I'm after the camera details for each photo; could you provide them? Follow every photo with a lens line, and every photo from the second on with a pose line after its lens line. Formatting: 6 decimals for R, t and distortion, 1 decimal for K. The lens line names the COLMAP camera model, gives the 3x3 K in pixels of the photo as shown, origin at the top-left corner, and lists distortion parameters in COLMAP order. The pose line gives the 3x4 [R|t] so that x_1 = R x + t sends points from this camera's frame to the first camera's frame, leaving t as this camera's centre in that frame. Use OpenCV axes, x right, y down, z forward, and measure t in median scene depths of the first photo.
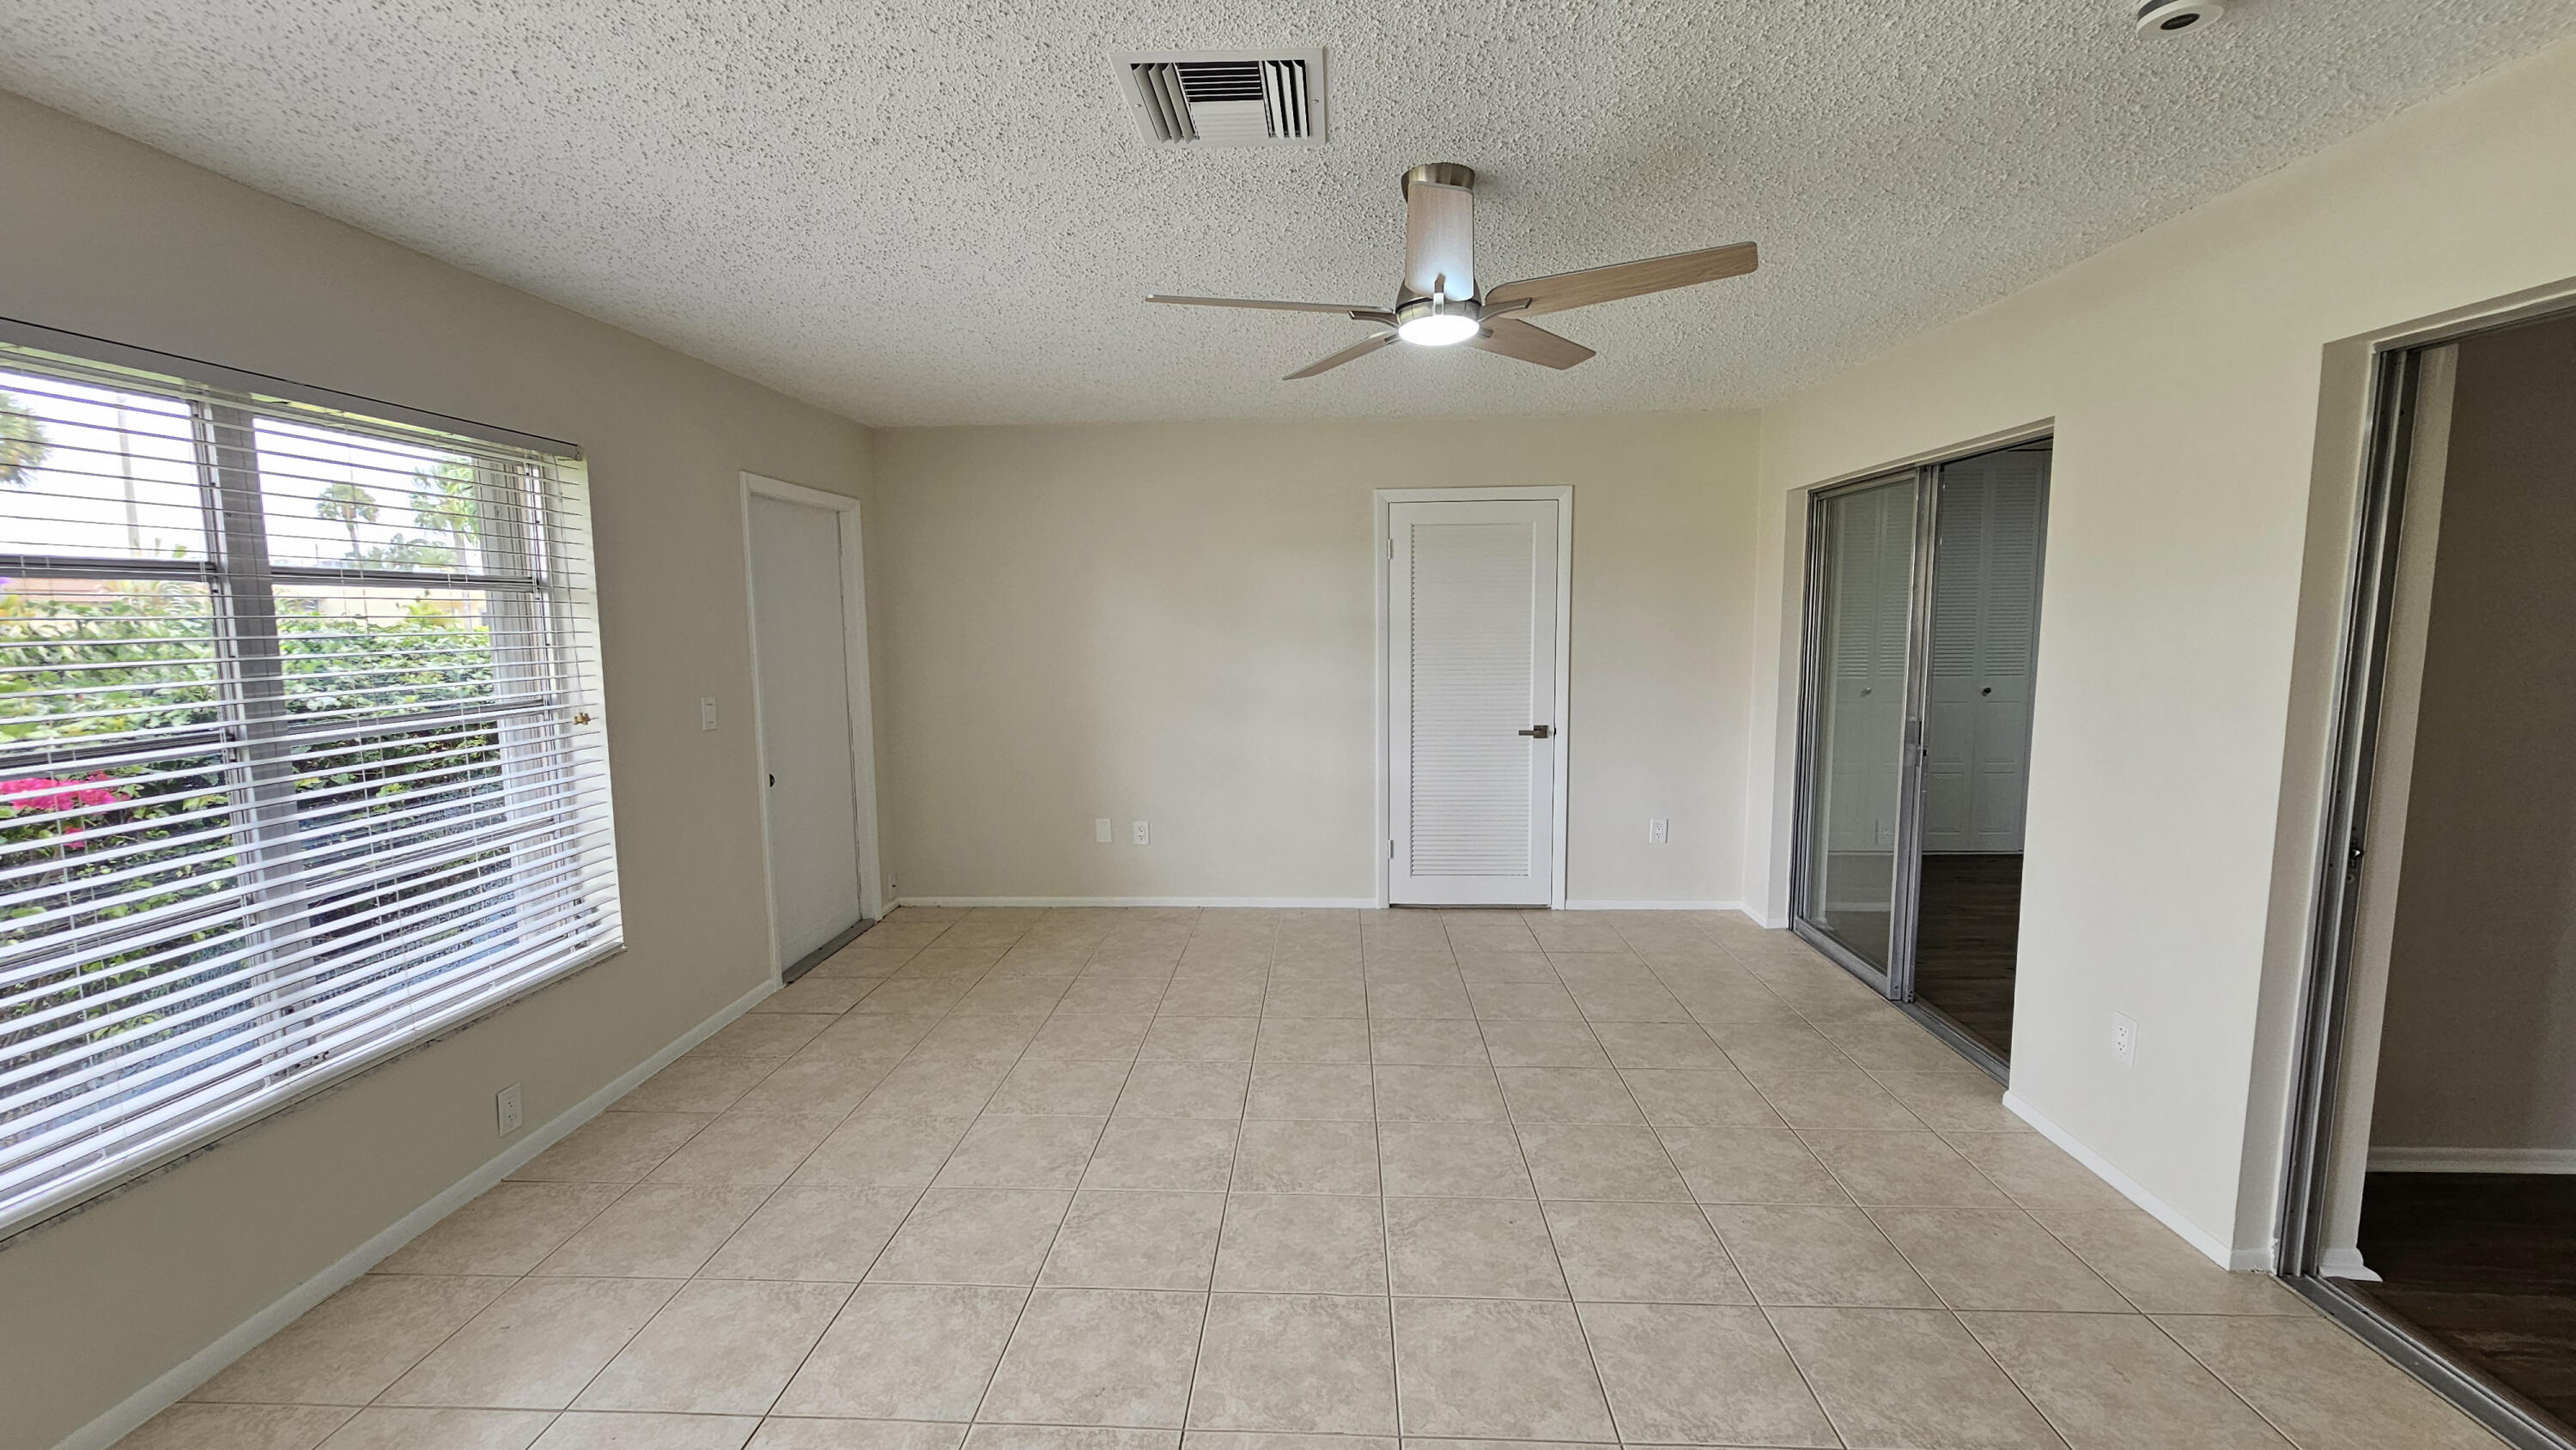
lens RADIAL K [[1055.0, 0, 1279.3], [0, 1055.0, 722.1], [0, 0, 1]] dist [-0.002483, 0.000167]
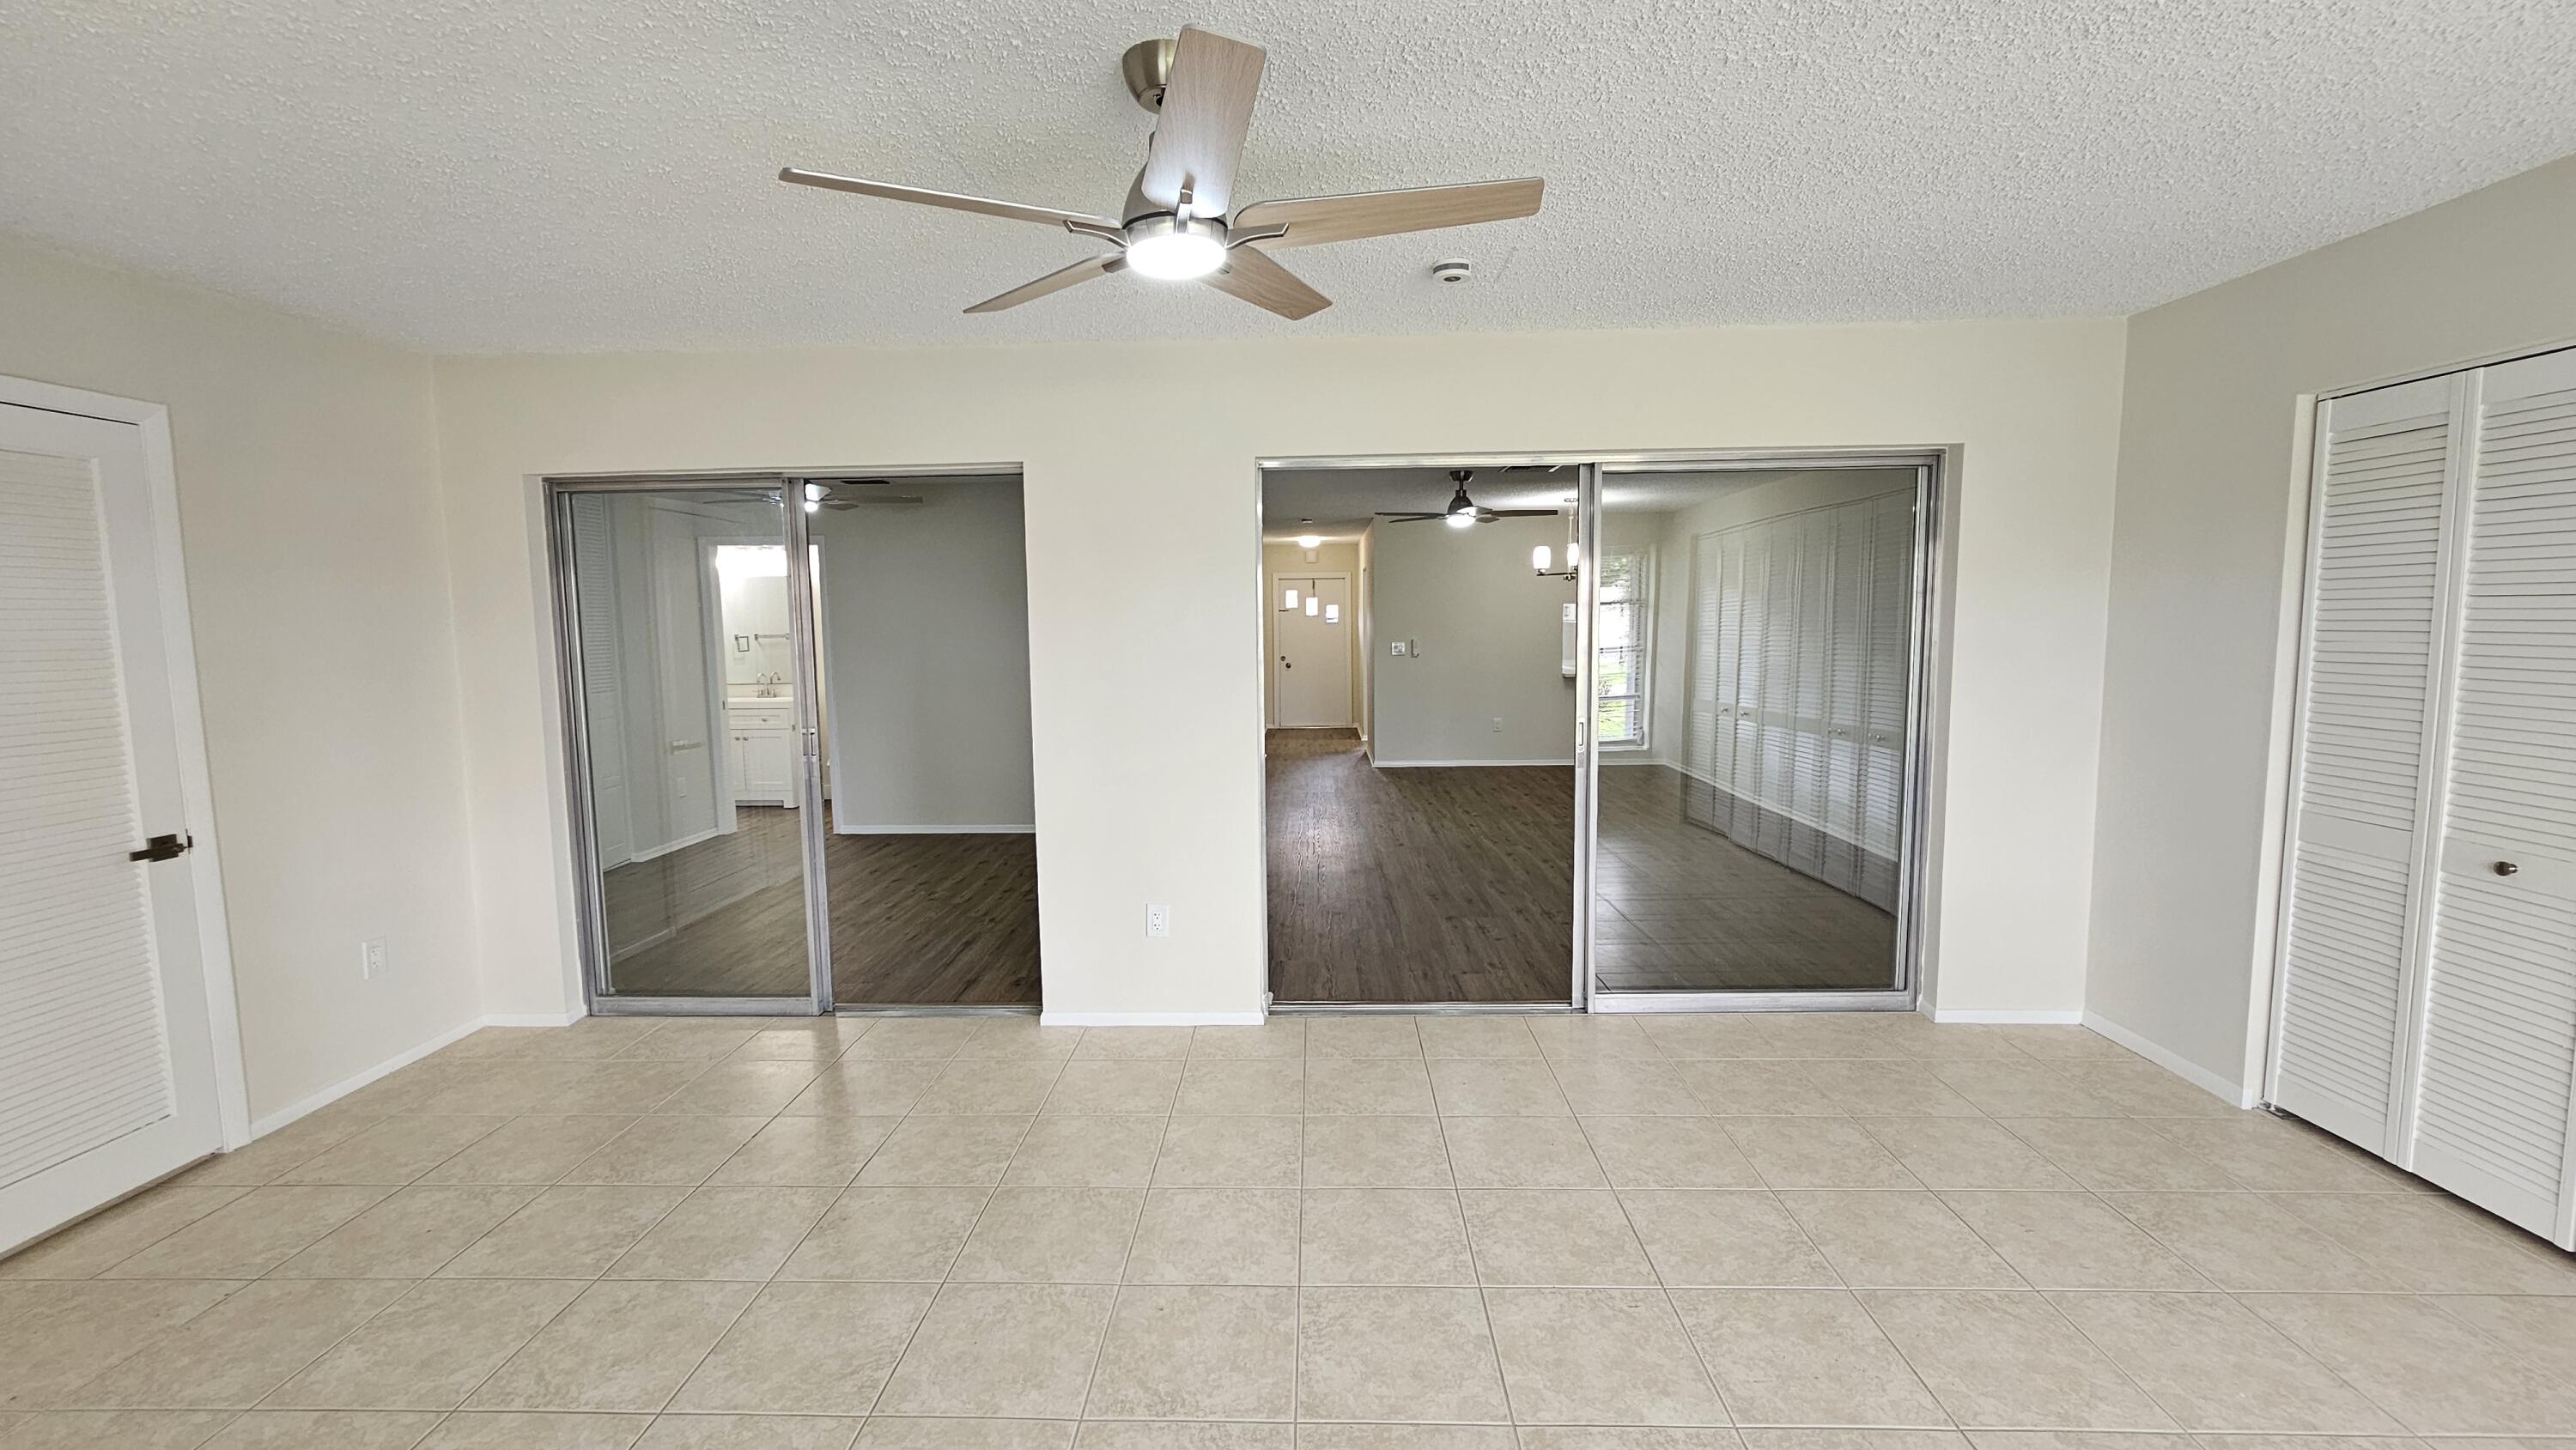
lens RADIAL K [[1055.0, 0, 1279.3], [0, 1055.0, 722.1], [0, 0, 1]] dist [-0.002483, 0.000167]
pose [[-0.027617, -0.087409, 0.995790, -0.505225], [0.113451, 0.989459, 0.090000, -0.064150], [-0.993160, 0.115459, -0.017409, 0.707692]]
